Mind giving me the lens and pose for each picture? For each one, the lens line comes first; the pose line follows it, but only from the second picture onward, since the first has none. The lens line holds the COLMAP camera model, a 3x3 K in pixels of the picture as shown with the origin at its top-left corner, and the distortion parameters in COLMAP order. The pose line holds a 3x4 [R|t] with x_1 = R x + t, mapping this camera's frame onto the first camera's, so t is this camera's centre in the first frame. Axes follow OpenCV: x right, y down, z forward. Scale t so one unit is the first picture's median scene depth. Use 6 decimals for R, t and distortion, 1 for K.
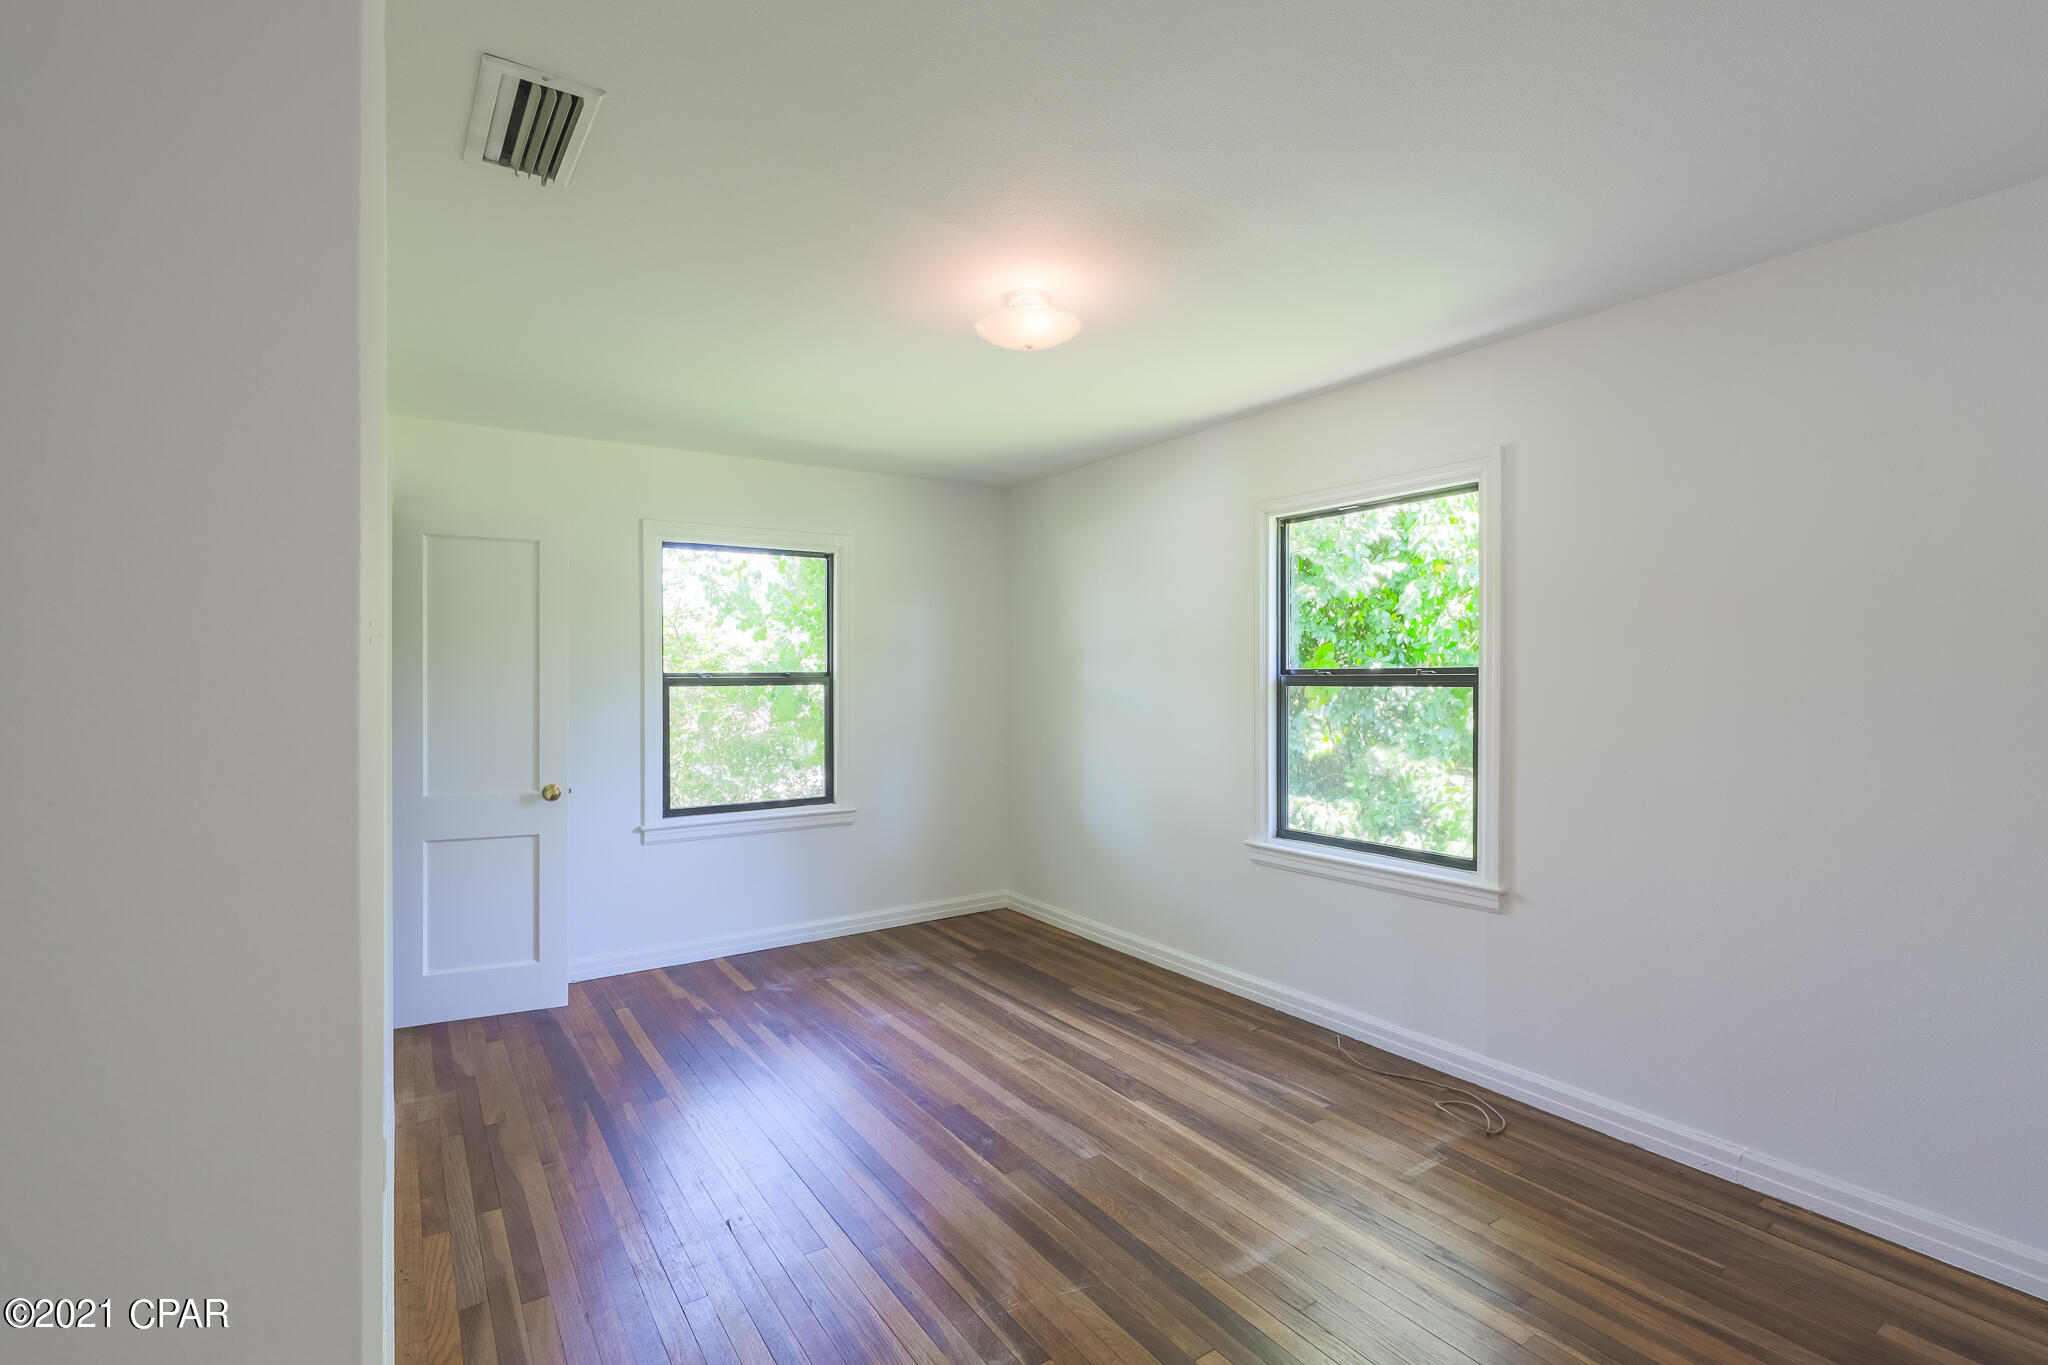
lens RADIAL K [[924.7, 0, 1024.0], [0, 924.7, 682.5], [0, 0, 1]] dist [-0.002719, -0.000296]
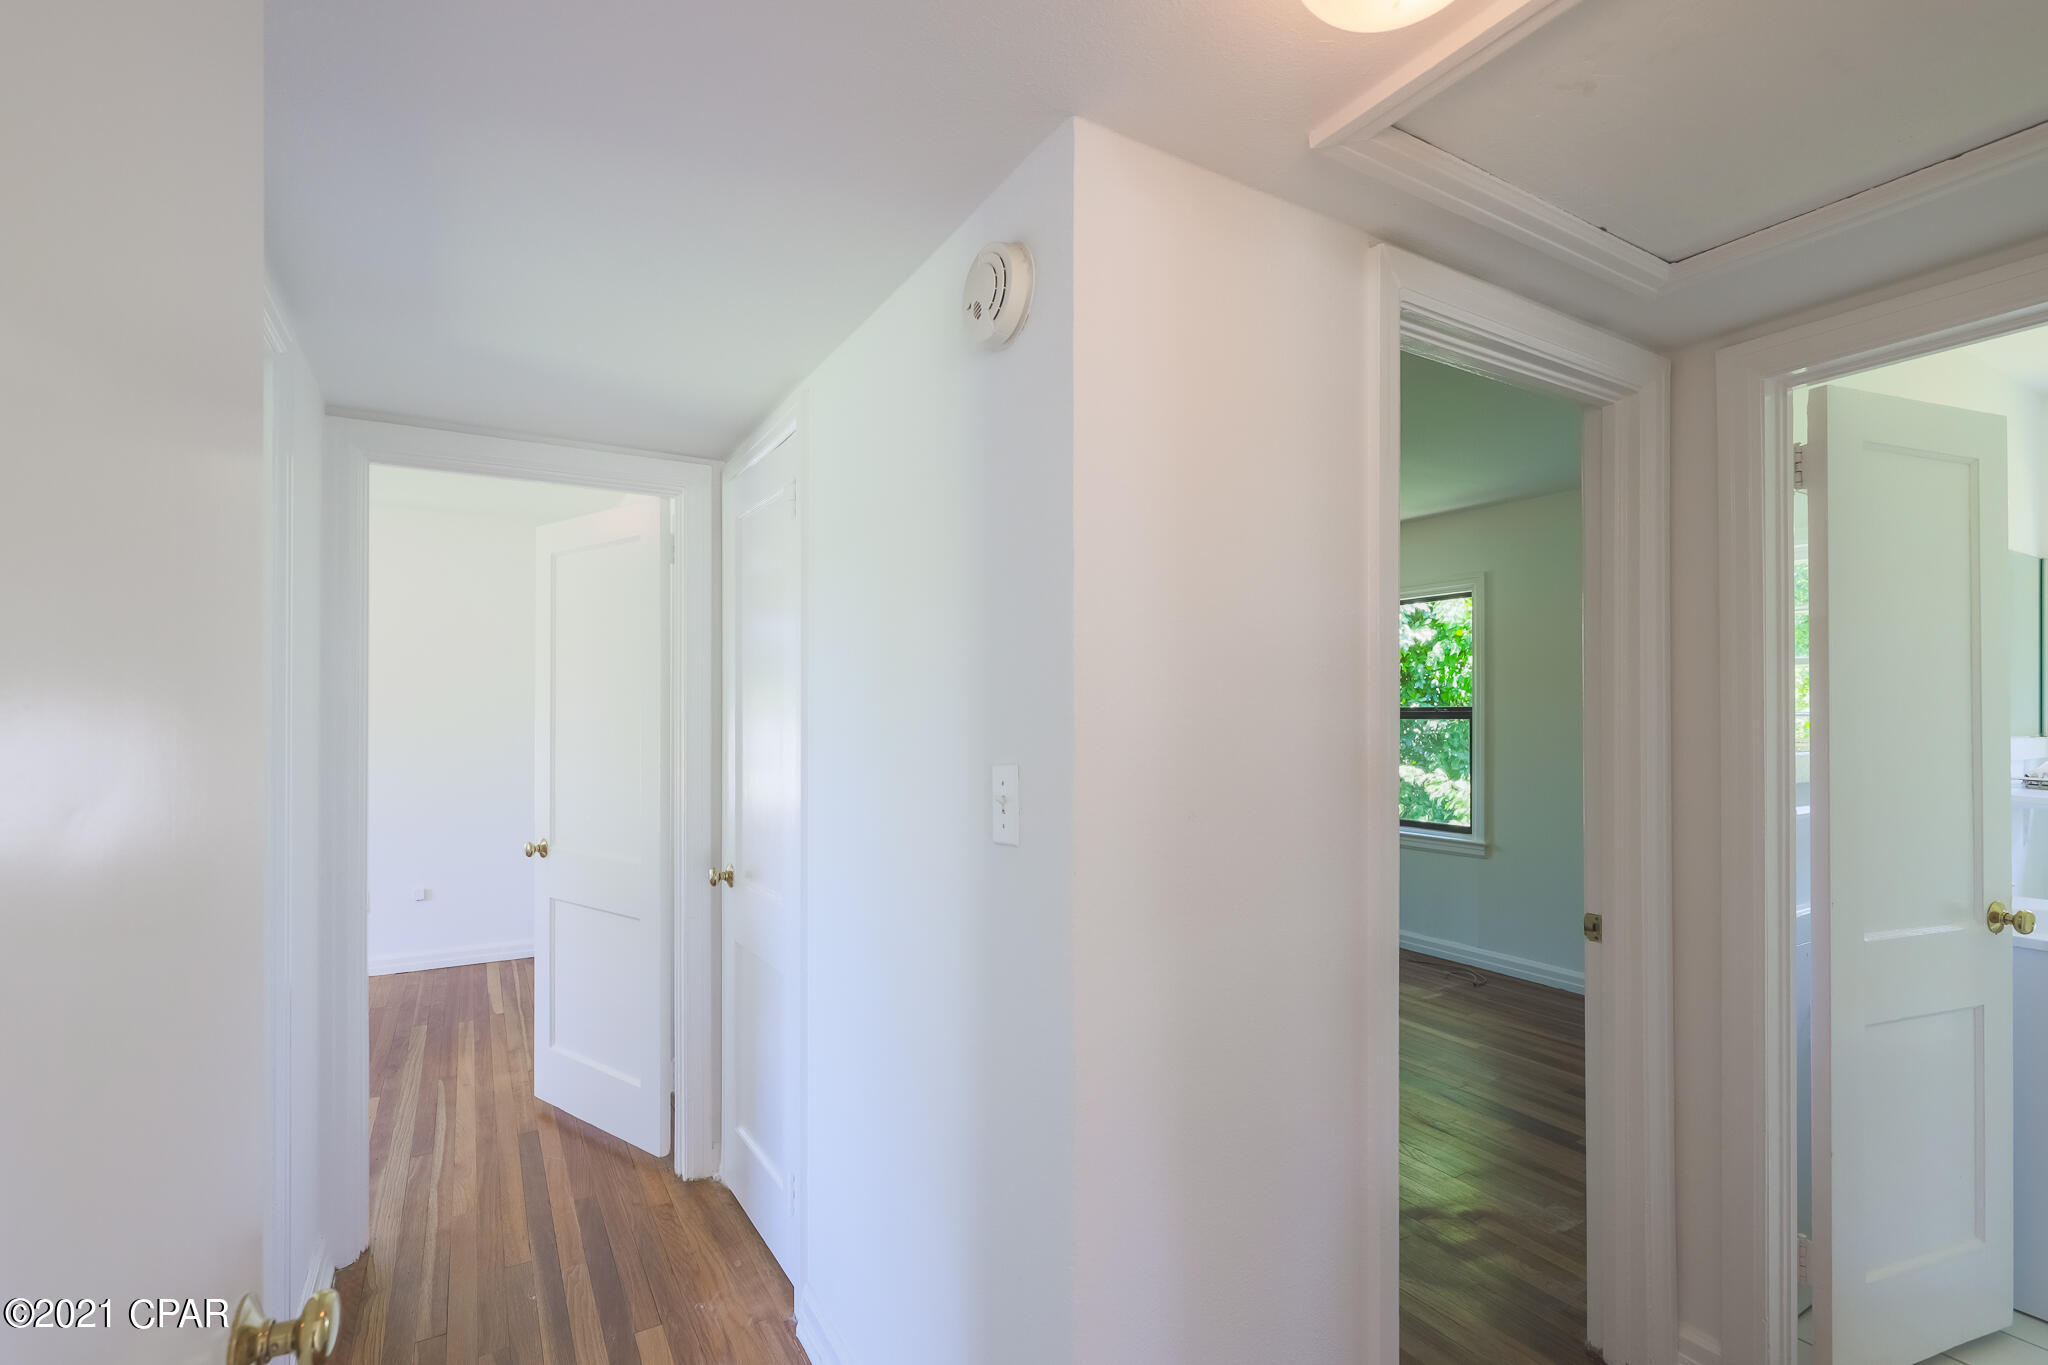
lens RADIAL K [[916.2, 0, 1019.7], [0, 916.2, 718.5], [0, 0, 1]] dist [-0.001287, -0.000124]
pose [[0.998438, -0.002828, -0.055794, -0.195838], [0.002717, 0.999994, -0.002078, 0.004843], [0.055799, 0.001923, 0.998440, -0.605176]]
